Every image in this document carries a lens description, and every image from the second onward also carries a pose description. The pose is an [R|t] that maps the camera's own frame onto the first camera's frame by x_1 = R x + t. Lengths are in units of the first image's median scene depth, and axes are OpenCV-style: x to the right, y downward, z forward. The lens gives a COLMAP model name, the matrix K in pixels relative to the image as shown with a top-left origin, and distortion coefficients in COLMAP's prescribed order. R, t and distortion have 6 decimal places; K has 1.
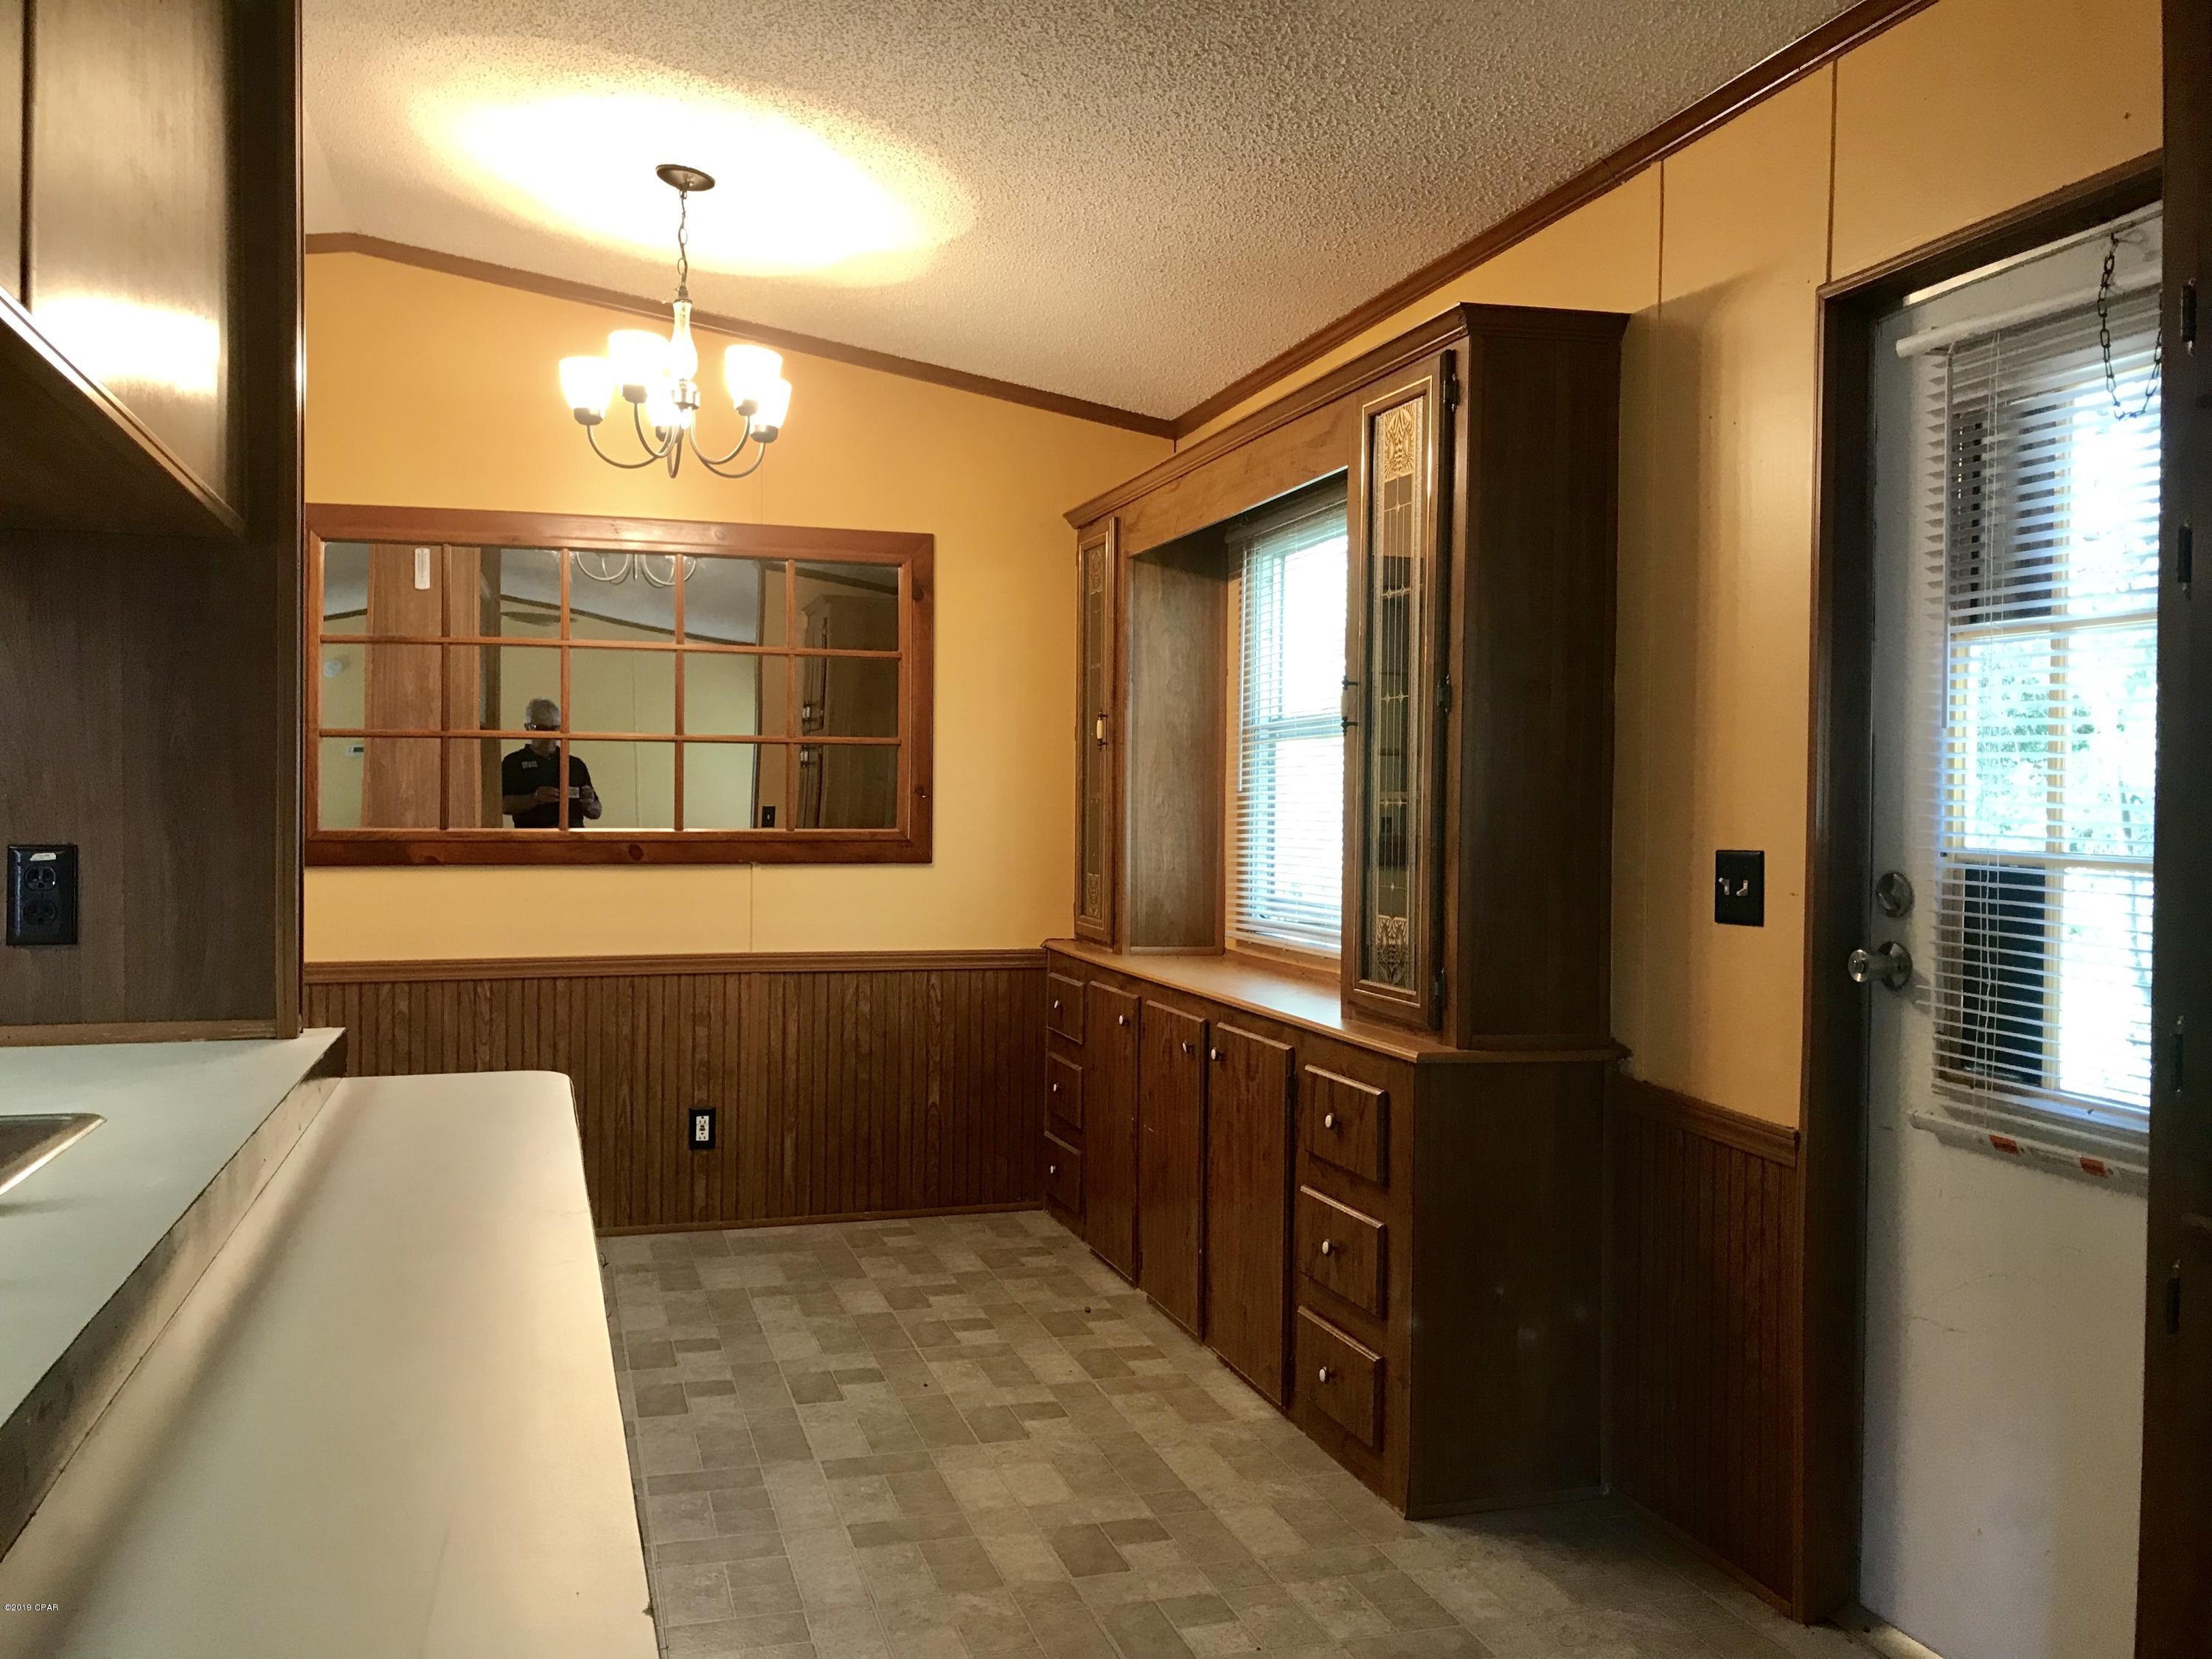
lens RADIAL K [[1811.1, 0, 1105.5], [0, 1811.1, 826.7], [0, 0, 1]] dist [0.005934, -0.004241]
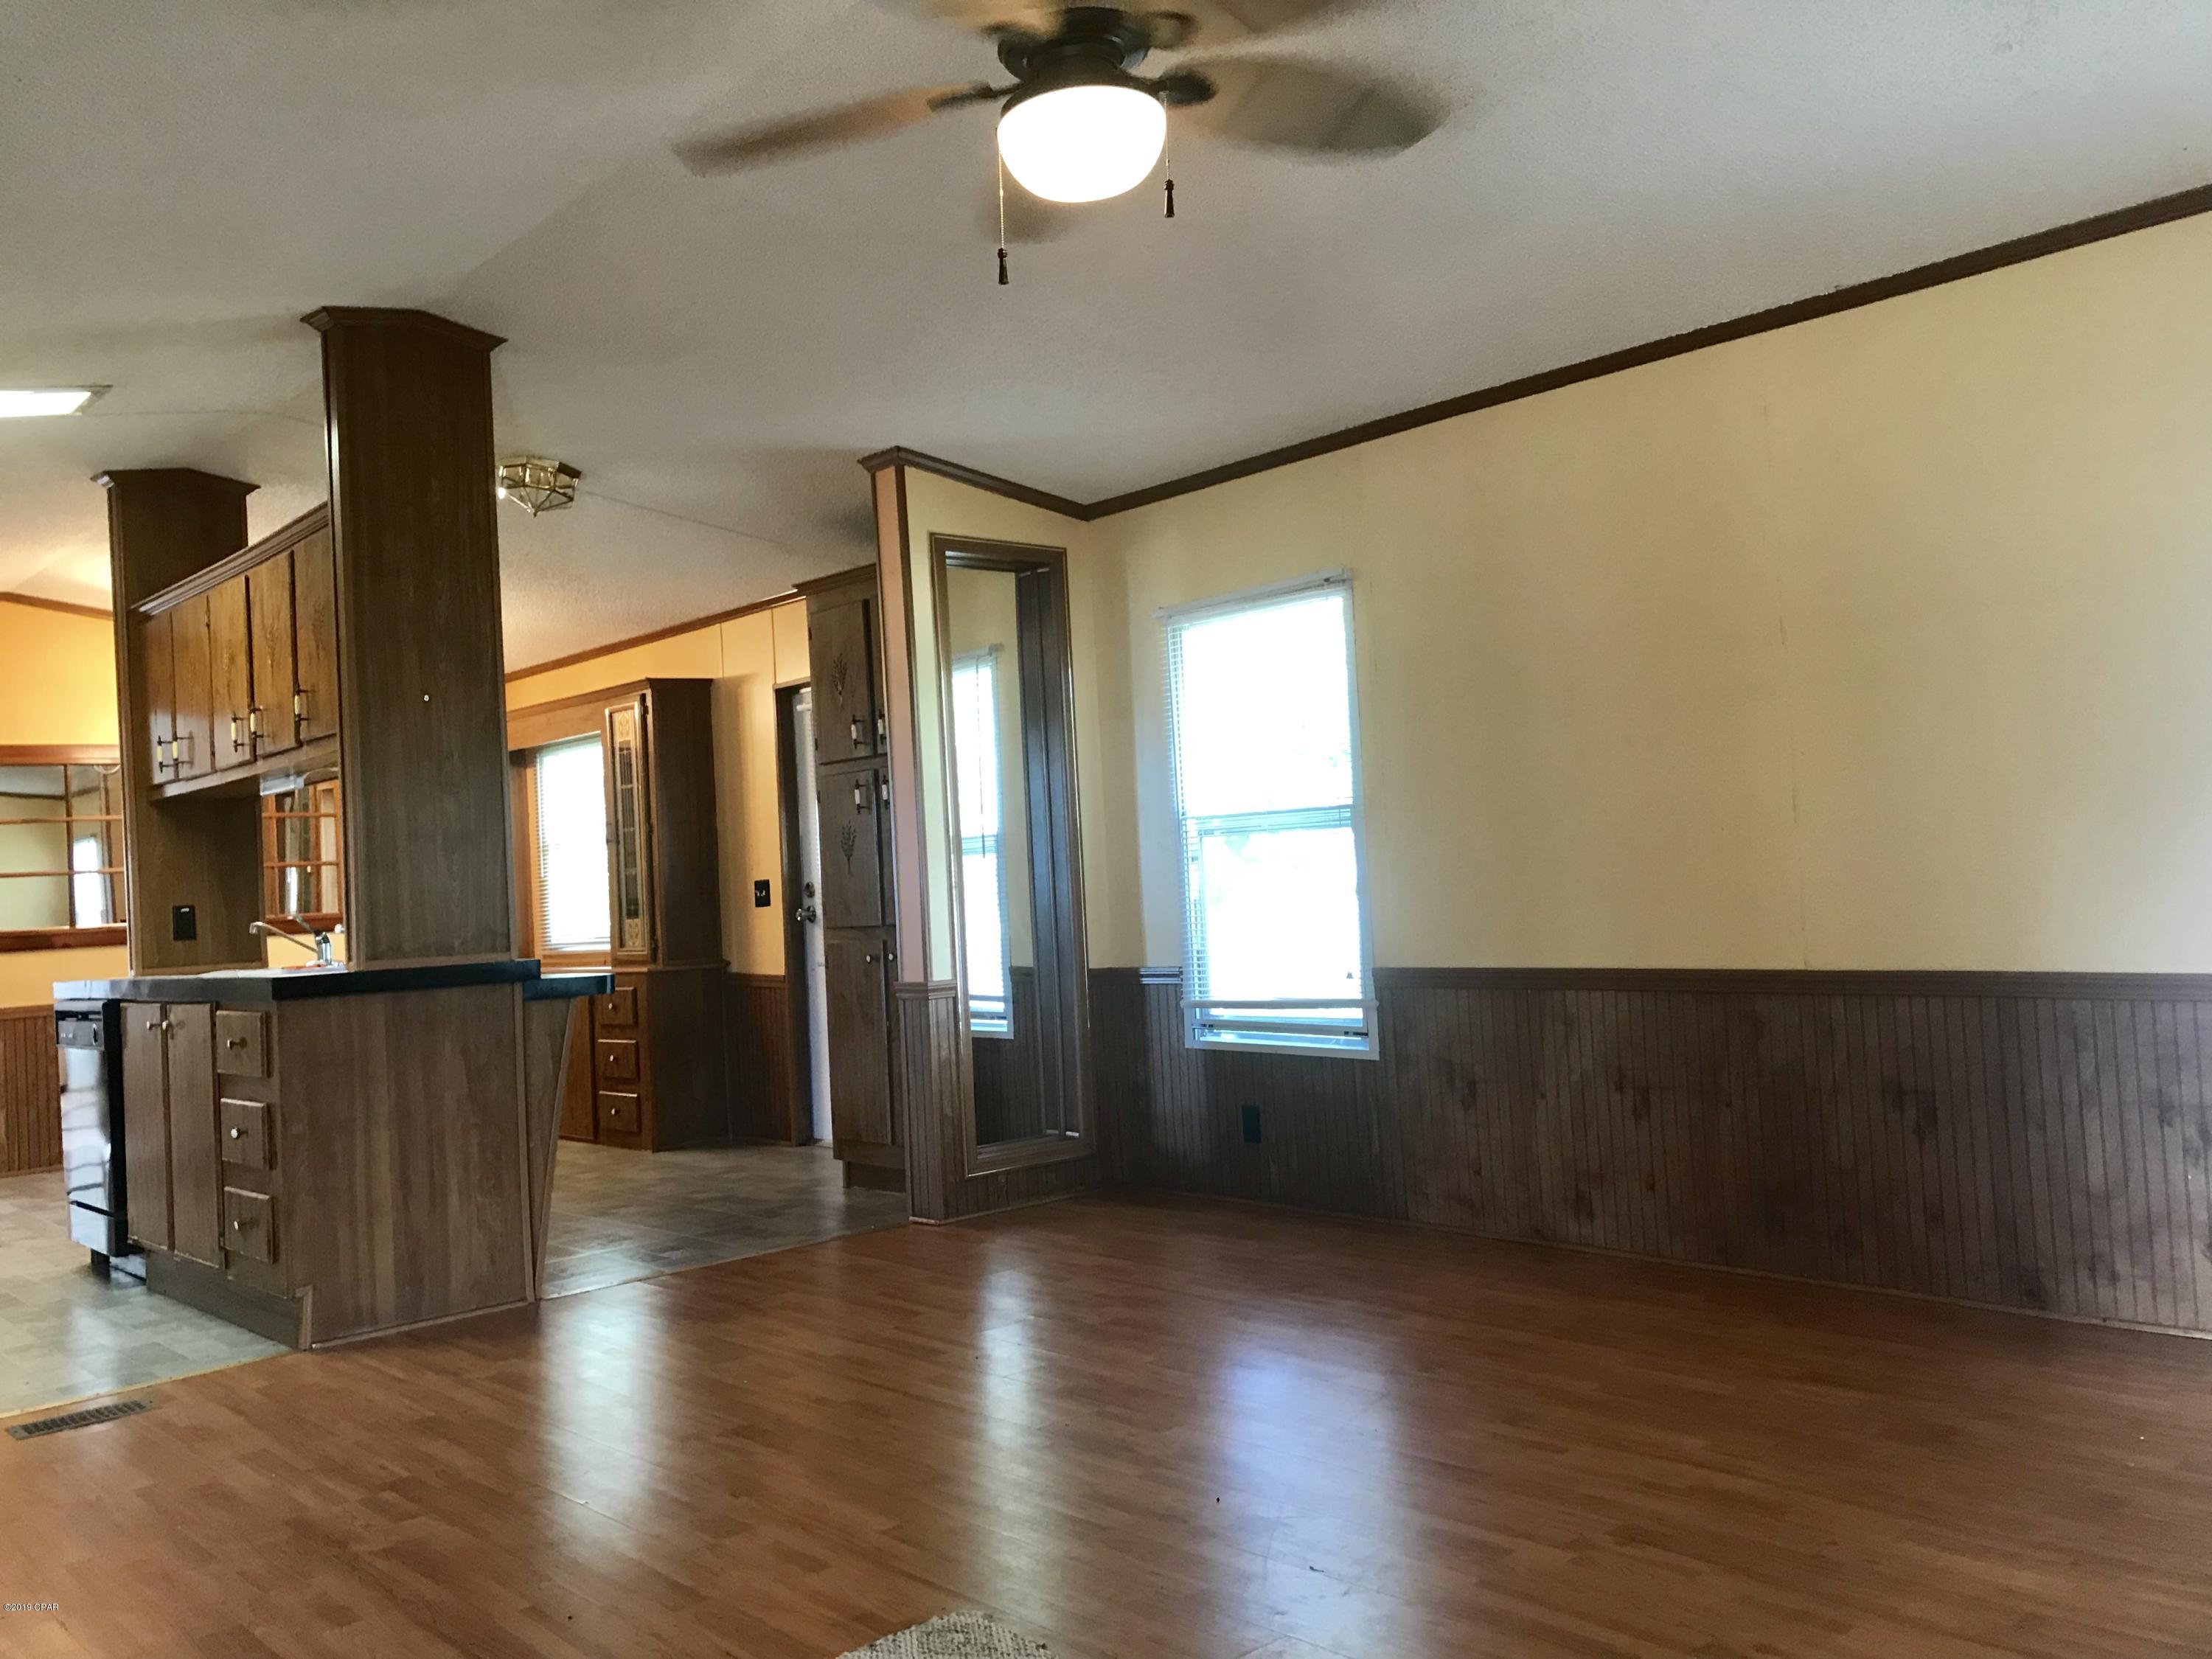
lens RADIAL K [[1811.1, 0, 1179.6], [0, 1811.1, 801.9], [0, 0, 1]] dist [0.005934, -0.004241]
pose [[0.897131, -0.045158, 0.439450, -0.258860], [0.074395, 0.995998, -0.049526, 0.071602], [-0.435455, 0.077124, 0.896901, -1.596732]]
